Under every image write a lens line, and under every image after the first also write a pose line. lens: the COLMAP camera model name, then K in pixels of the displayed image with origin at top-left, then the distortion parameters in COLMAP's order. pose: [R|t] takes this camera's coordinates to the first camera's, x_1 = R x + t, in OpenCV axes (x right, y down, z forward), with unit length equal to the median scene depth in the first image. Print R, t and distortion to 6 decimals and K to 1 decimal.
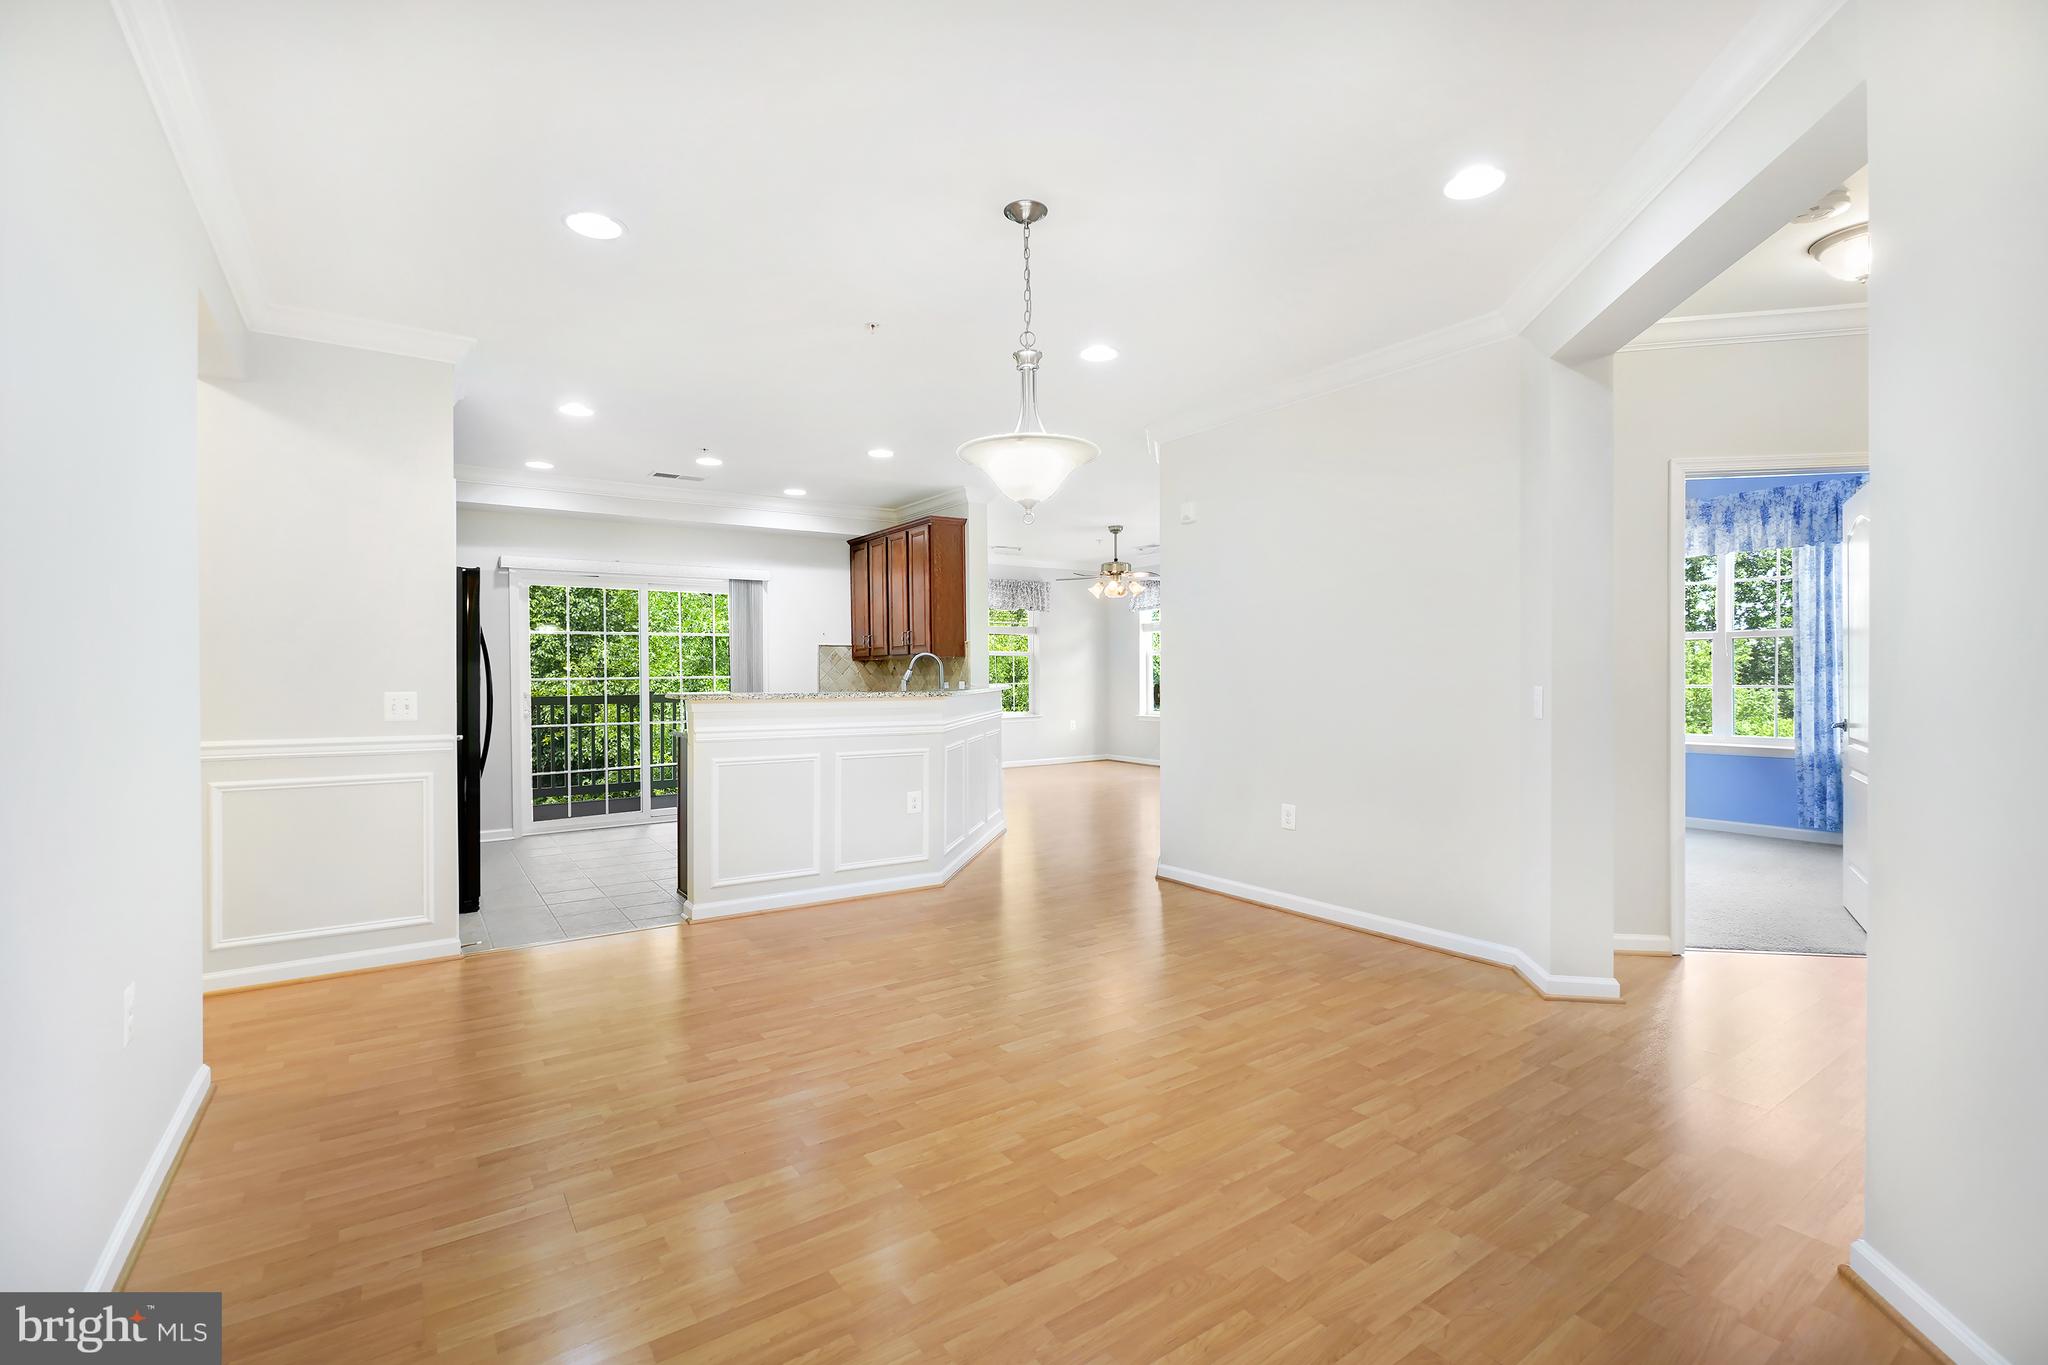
lens RADIAL K [[911.0, 0, 1015.9], [0, 911.0, 671.3], [0, 0, 1]] dist [0.004425, 0.000011]
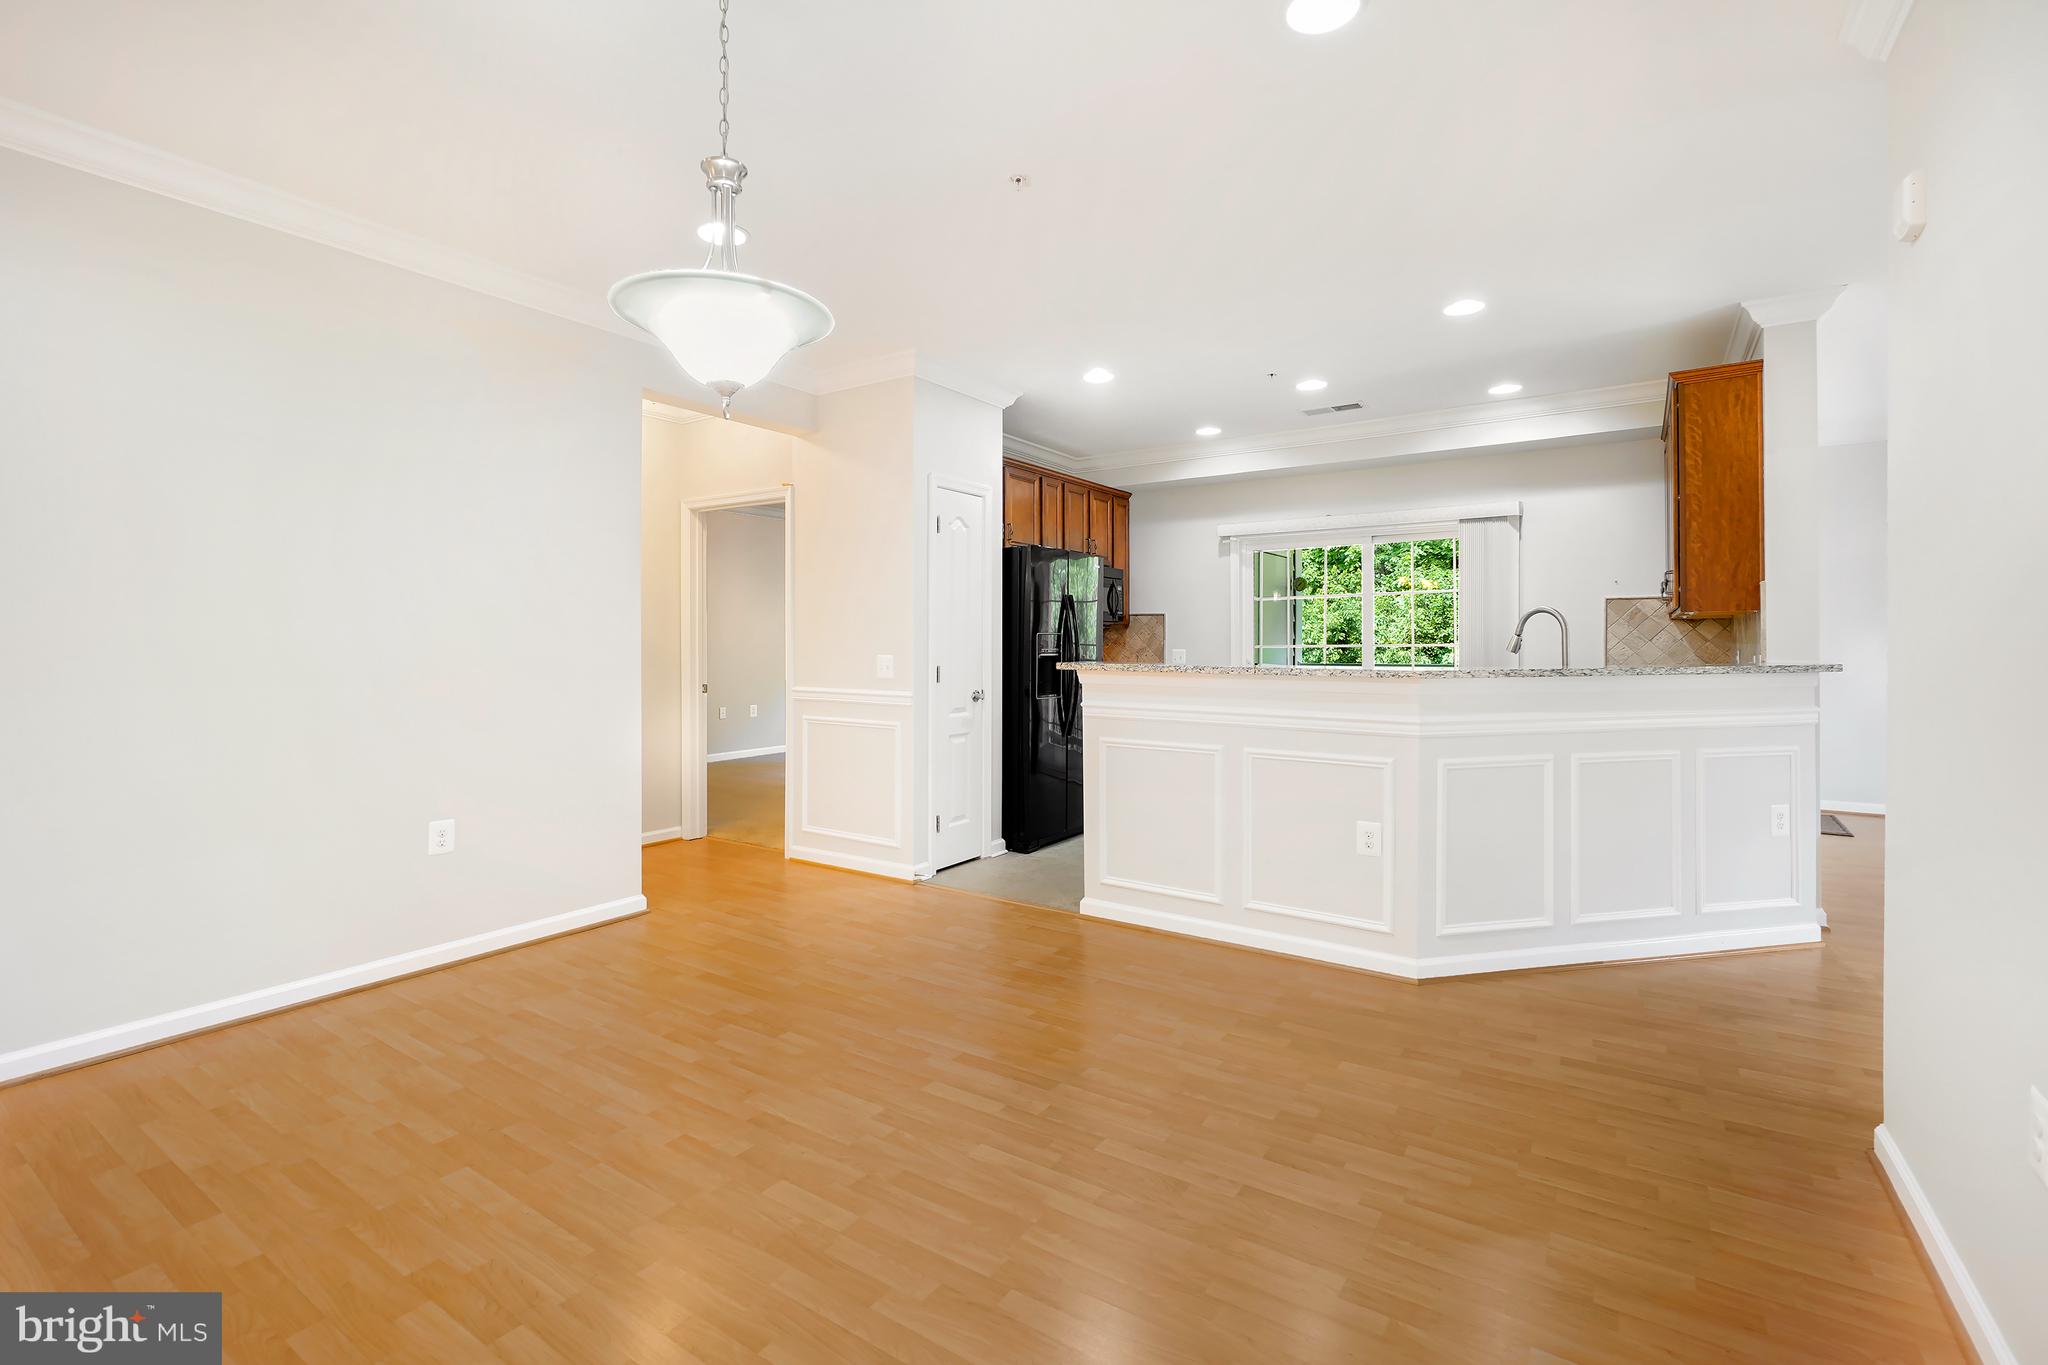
lens RADIAL K [[911.0, 0, 1018.3], [0, 911.0, 621.7], [0, 0, 1]] dist [0.004425, 0.000011]
pose [[0.366667, -0.017668, -0.930185, 0.458054], [0.001364, 0.999829, -0.018453, 0.001043], [0.930351, 0.005498, 0.366628, 0.599522]]
